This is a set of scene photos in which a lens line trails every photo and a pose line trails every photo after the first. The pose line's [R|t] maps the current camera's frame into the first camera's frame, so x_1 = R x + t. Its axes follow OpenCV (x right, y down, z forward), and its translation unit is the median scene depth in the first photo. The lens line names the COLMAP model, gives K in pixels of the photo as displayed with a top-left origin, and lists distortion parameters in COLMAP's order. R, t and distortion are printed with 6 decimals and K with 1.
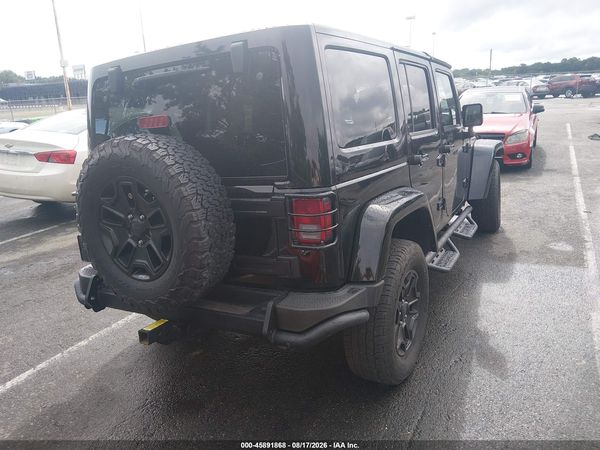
lens RADIAL K [[464.5, 0, 300.0], [0, 464.5, 225.0], [0, 0, 1]] dist [0.044586, -0.075980]
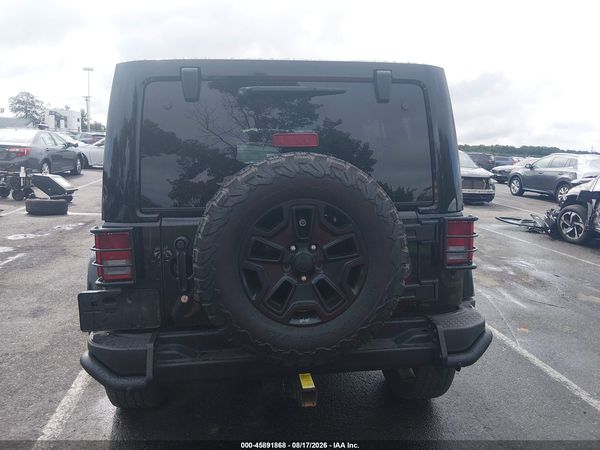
lens RADIAL K [[464.5, 0, 300.0], [0, 464.5, 225.0], [0, 0, 1]] dist [0.044586, -0.075980]
pose [[0.784214, -0.012283, 0.620369, -0.873402], [0.084258, 0.992651, -0.086857, 0.013184], [-0.614743, 0.120385, 0.779486, 0.349519]]
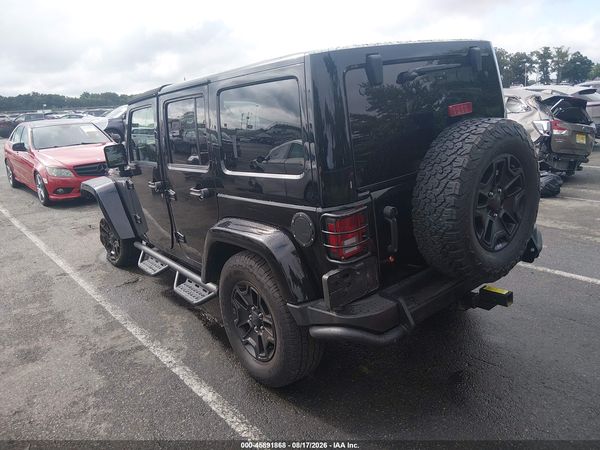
lens RADIAL K [[464.5, 0, 300.0], [0, 464.5, 225.0], [0, 0, 1]] dist [0.044586, -0.075980]
pose [[0.374437, -0.214053, 0.902207, -1.531315], [0.293408, 0.950346, 0.103703, -0.192981], [-0.879607, 0.225884, 0.418650, 0.962625]]
